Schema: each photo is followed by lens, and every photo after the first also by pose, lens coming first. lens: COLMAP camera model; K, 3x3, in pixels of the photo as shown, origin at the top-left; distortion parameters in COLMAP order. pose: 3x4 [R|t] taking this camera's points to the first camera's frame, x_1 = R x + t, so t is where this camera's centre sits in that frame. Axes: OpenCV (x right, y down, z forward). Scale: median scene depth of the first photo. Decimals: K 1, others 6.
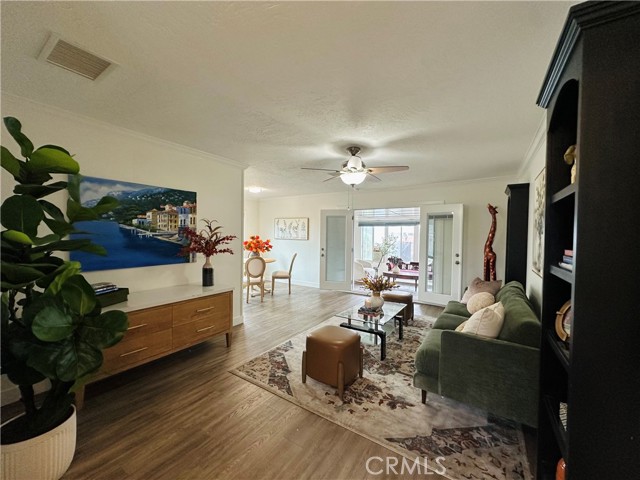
lens RADIAL K [[255.3, 0, 319.0], [0, 255.3, 240.2], [0, 0, 1]] dist [-0.001818, 0.000097]
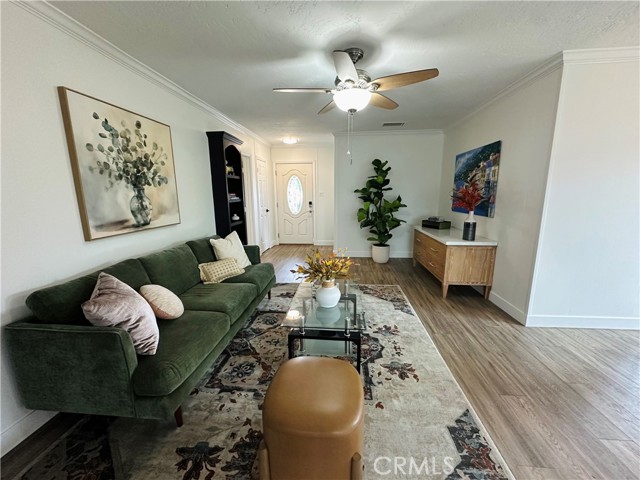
lens RADIAL K [[255.3, 0, 319.8], [0, 255.3, 240.0], [0, 0, 1]] dist [-0.001818, 0.000097]
pose [[-0.881957, 0.078482, -0.464750, 0.551808], [-0.014350, 0.981111, 0.192912, -0.006971], [0.471111, 0.176809, -0.864172, 1.604504]]
